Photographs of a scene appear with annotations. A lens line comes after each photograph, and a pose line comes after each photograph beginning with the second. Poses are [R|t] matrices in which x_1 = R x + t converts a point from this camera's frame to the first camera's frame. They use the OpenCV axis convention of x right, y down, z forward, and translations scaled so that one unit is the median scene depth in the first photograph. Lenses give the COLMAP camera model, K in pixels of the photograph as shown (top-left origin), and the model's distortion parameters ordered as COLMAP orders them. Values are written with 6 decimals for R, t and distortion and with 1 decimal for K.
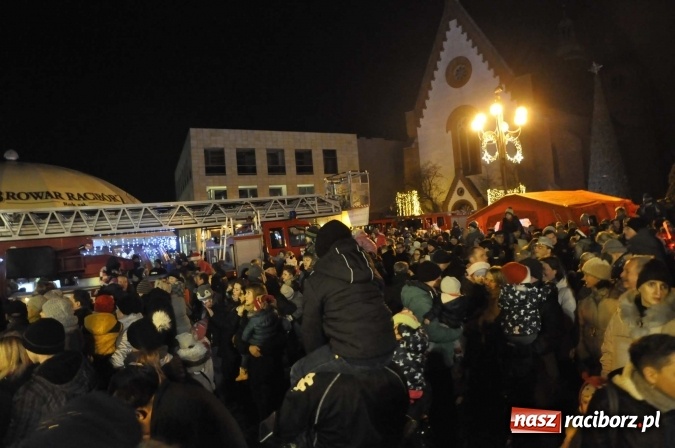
lens RADIAL K [[466.0, 0, 336.8], [0, 466.0, 226.2], [0, 0, 1]] dist [-0.115921, 0.085889]
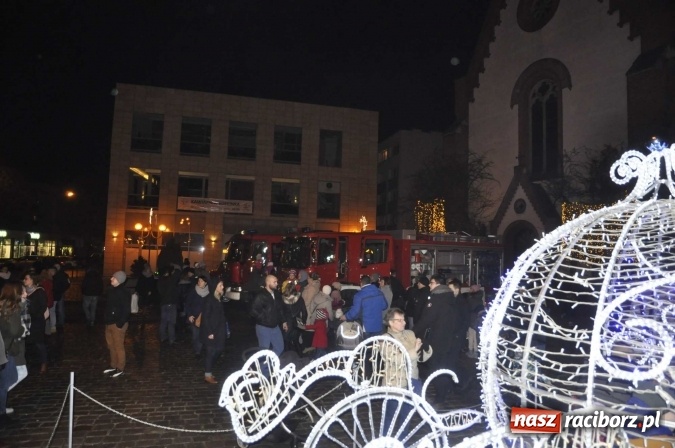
lens RADIAL K [[470.3, 0, 337.4], [0, 470.3, 226.4], [0, 0, 1]] dist [-0.114735, 0.088028]
pose [[0.961594, 0.096177, -0.257073, 0.241911], [-0.106859, 0.993883, -0.027877, -0.012053], [0.252819, 0.054277, 0.965990, 0.475917]]
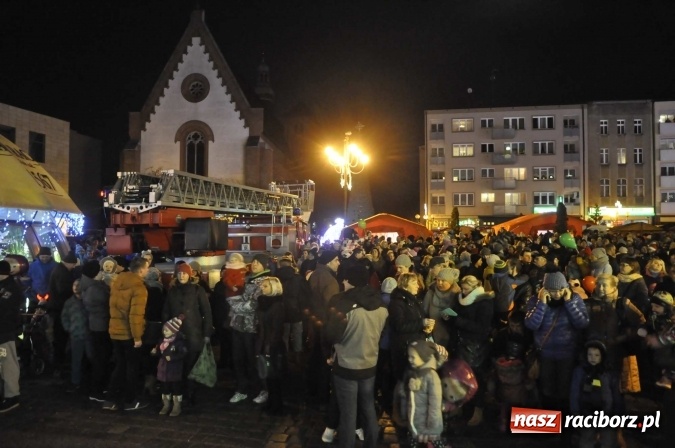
lens RADIAL K [[470.3, 0, 337.4], [0, 470.3, 226.4], [0, 0, 1]] dist [-0.114735, 0.088028]
pose [[0.701761, 0.094186, 0.706159, -0.270397], [-0.069839, 0.995543, -0.063379, 0.025693], [-0.708981, -0.004841, 0.705211, 0.036092]]
